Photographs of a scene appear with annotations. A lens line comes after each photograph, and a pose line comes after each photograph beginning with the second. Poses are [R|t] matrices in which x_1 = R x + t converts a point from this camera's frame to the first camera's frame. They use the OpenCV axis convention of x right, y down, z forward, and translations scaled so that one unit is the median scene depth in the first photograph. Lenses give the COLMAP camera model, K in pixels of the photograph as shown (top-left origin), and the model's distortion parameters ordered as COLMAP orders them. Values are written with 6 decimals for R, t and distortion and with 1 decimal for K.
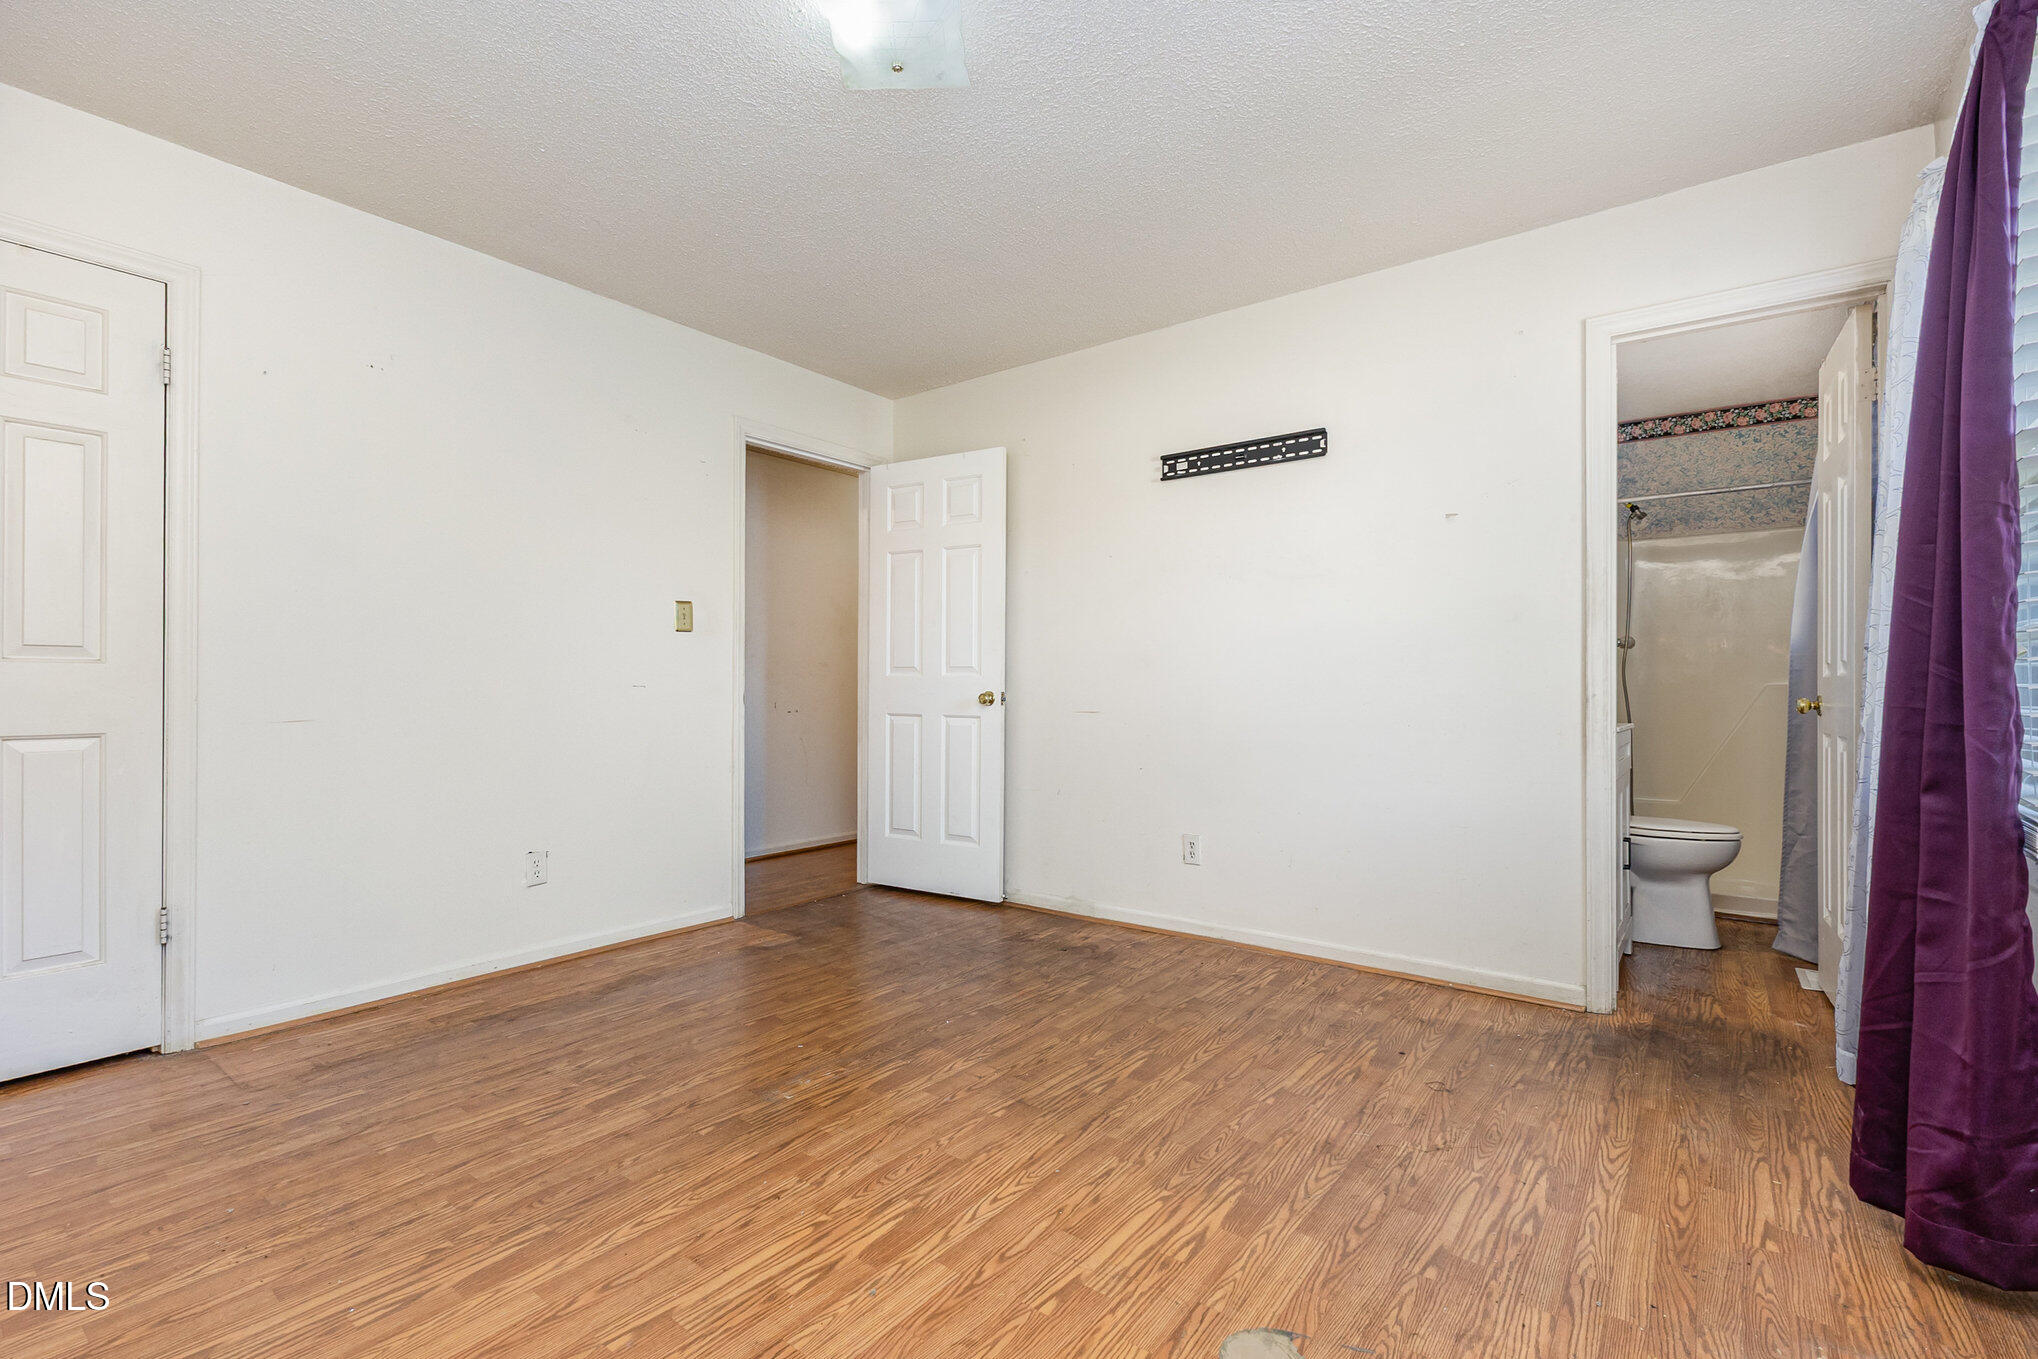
lens RADIAL K [[908.9, 0, 1019.0], [0, 908.9, 679.5], [0, 0, 1]] dist [-0.002945, -0.000353]
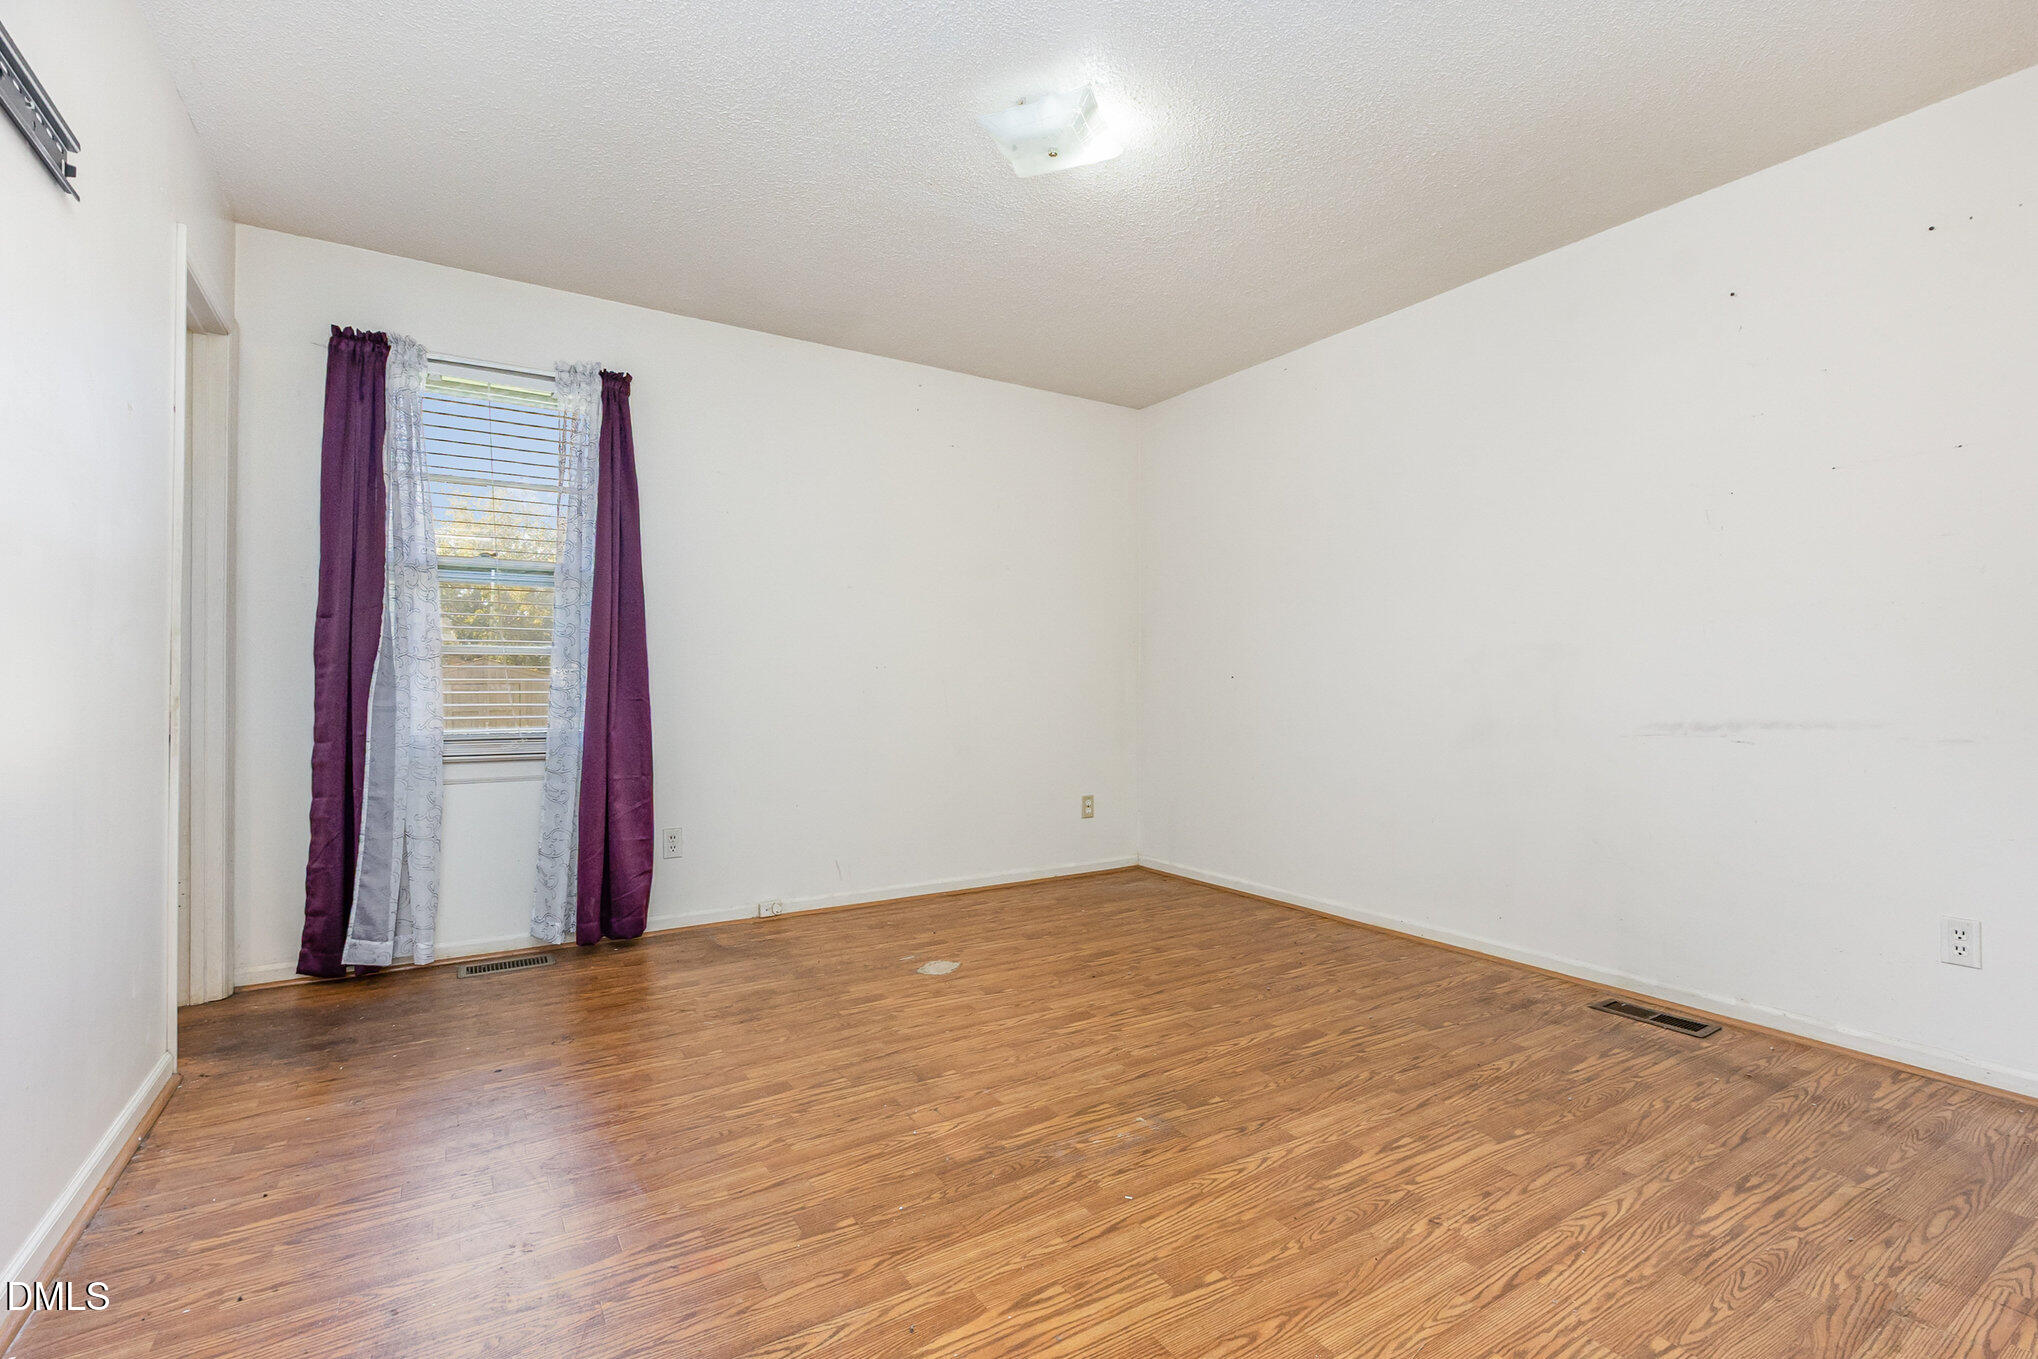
lens RADIAL K [[908.9, 0, 1019.0], [0, 908.9, 679.5], [0, 0, 1]] dist [-0.002945, -0.000353]
pose [[-0.936410, -0.002868, 0.350896, -0.460492], [-0.008266, 0.999869, -0.013884, 0.019546], [-0.350811, -0.015902, -0.936311, 1.916347]]
